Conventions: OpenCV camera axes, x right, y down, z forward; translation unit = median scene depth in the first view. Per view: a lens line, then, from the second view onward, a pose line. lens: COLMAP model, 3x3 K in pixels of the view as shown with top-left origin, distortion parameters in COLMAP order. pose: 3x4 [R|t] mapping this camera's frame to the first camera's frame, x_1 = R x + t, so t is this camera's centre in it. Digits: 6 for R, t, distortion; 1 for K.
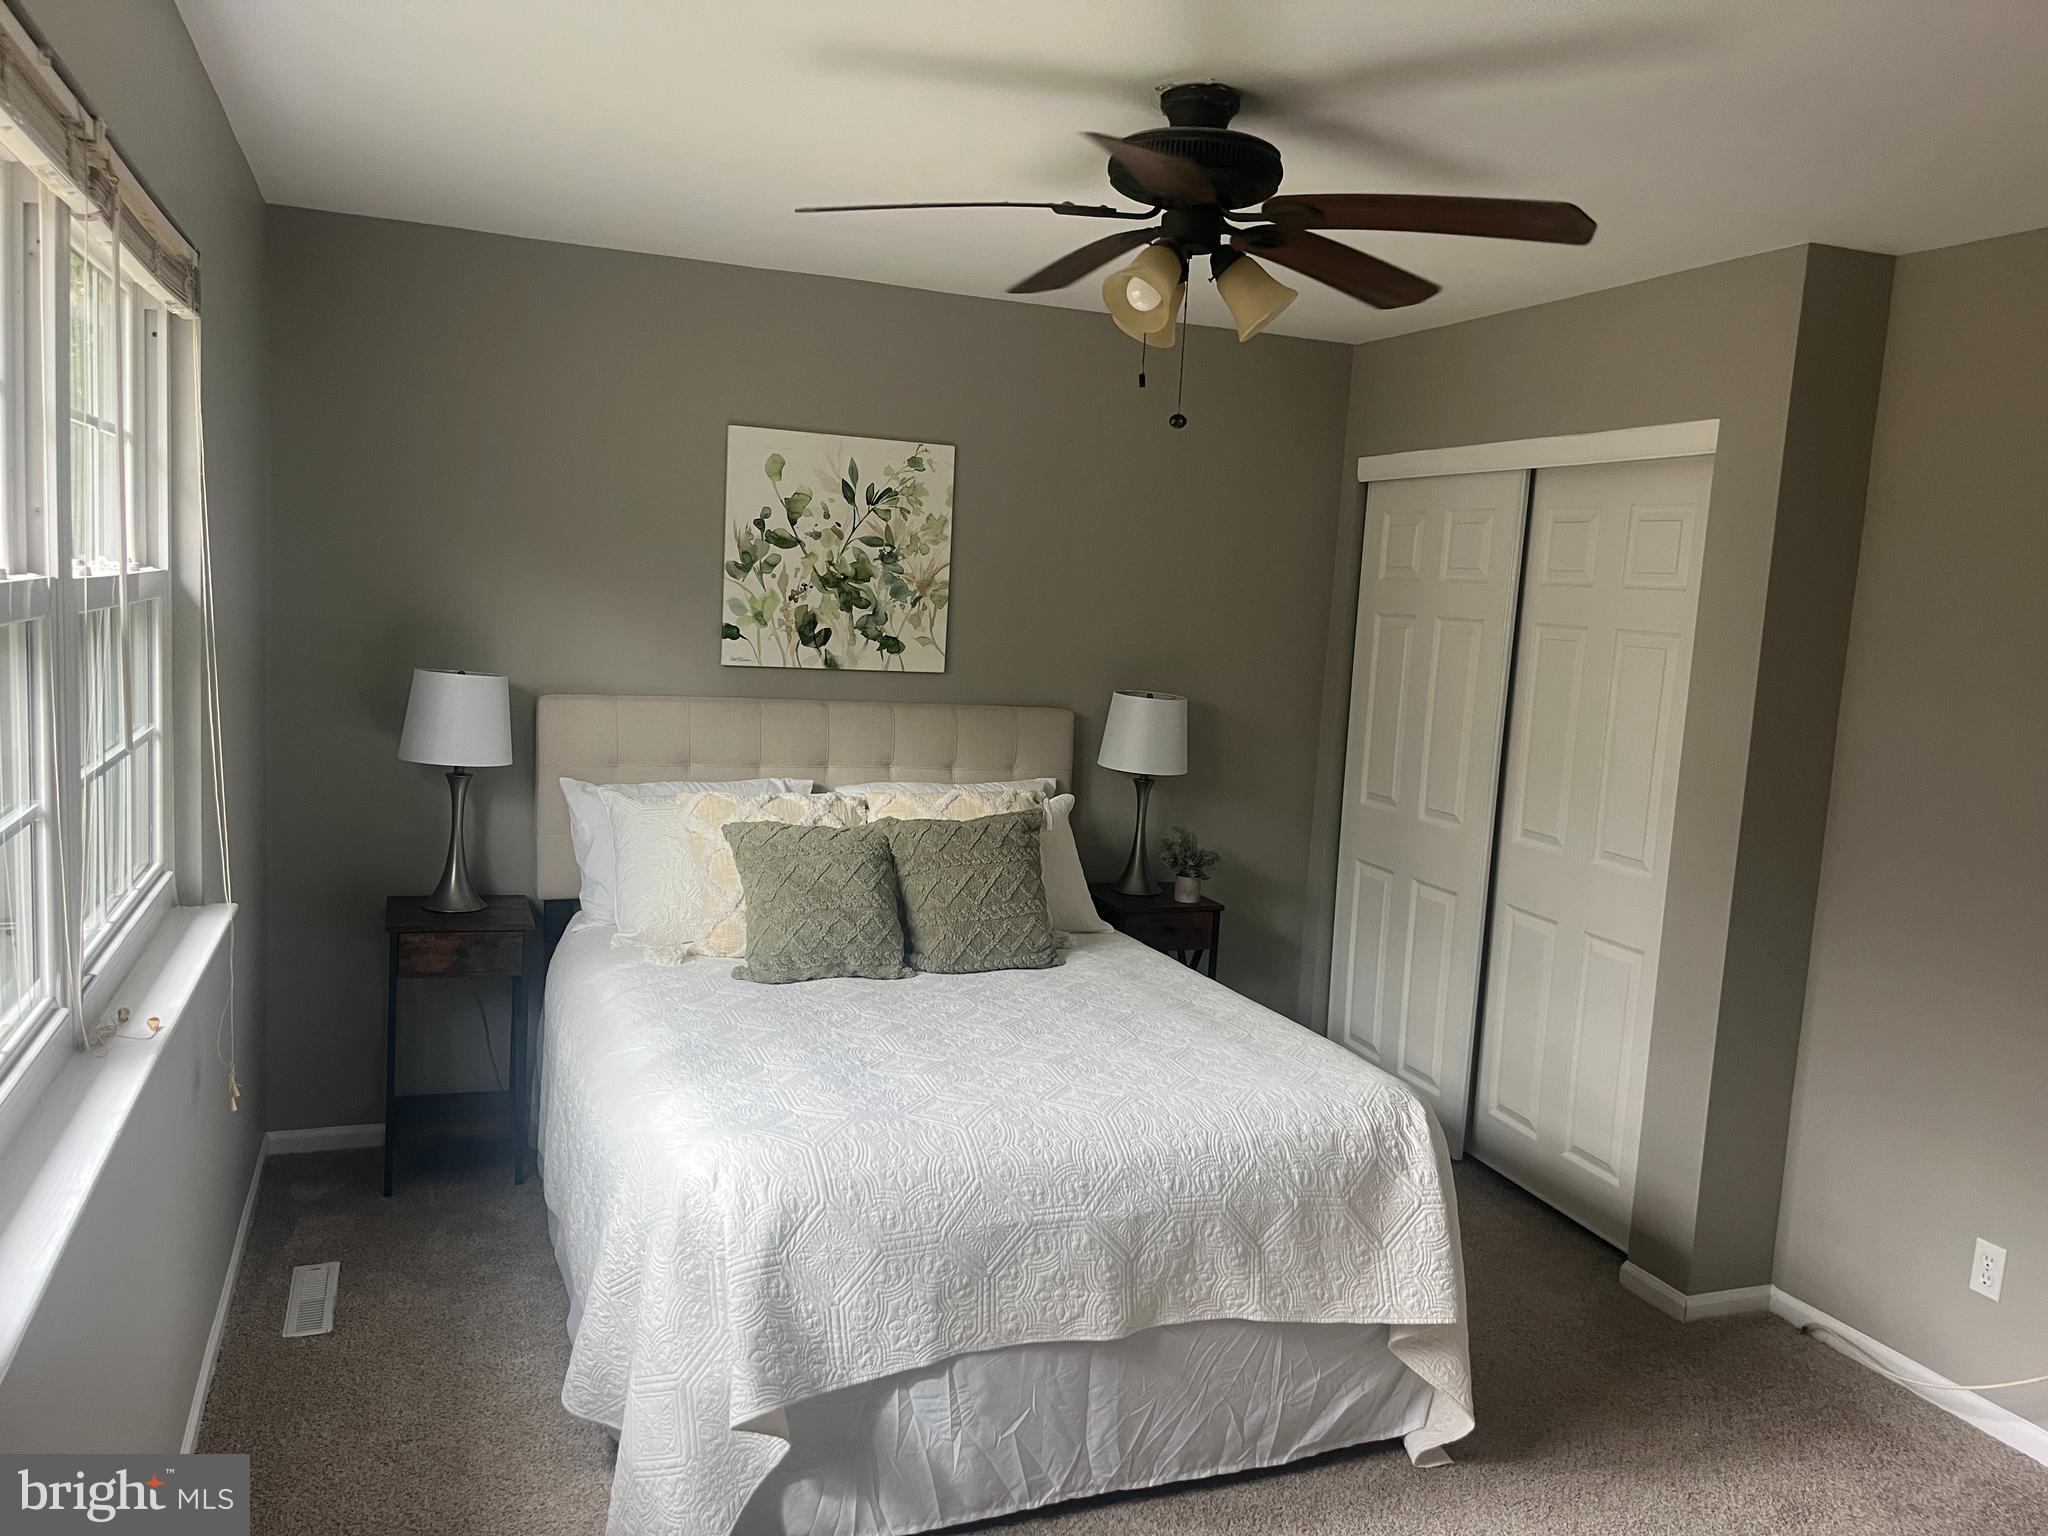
lens RADIAL K [[1570.1, 0, 1008.2], [0, 1570.1, 778.5], [0, 0, 1]] dist [0.060218, -0.073447]
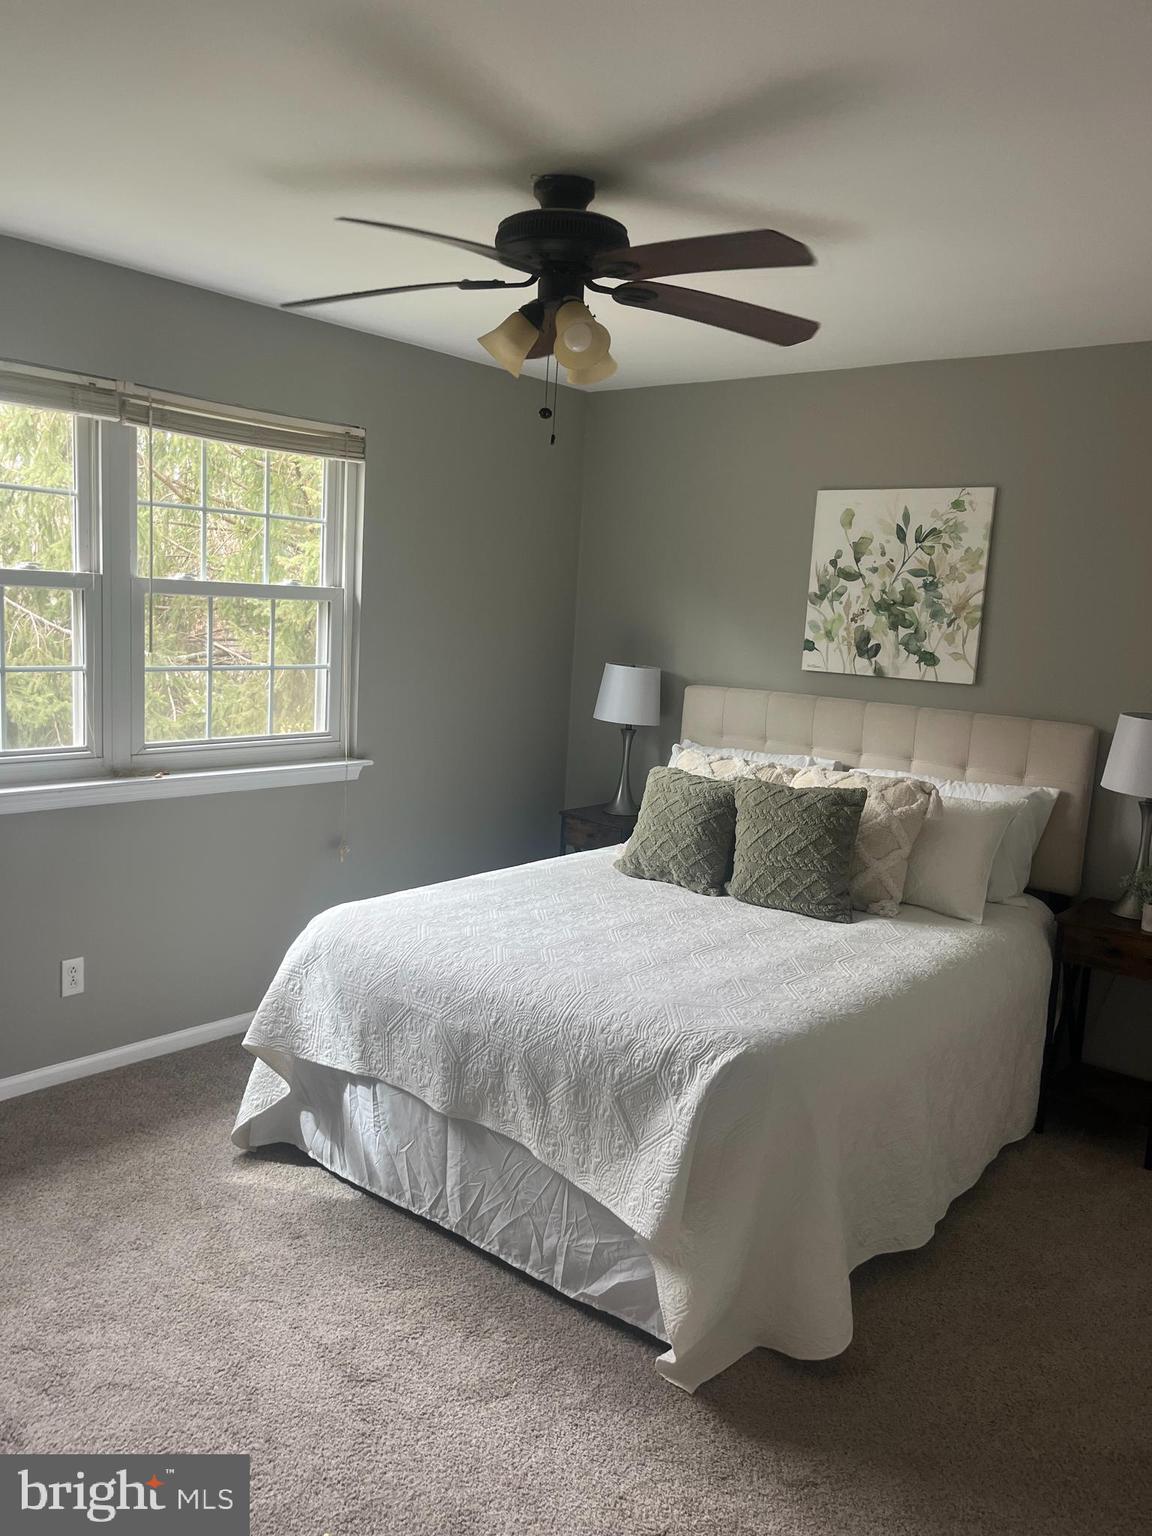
lens RADIAL K [[1177.5, 0, 562.8], [0, 1177.5, 761.4], [0, 0, 1]] dist [0.060218, -0.073447]
pose [[0.475734, 0.089497, -0.875024, 0.607321], [-0.134416, 0.990523, 0.028231, 0.004345], [0.869258, 0.104186, 0.483255, 0.342339]]
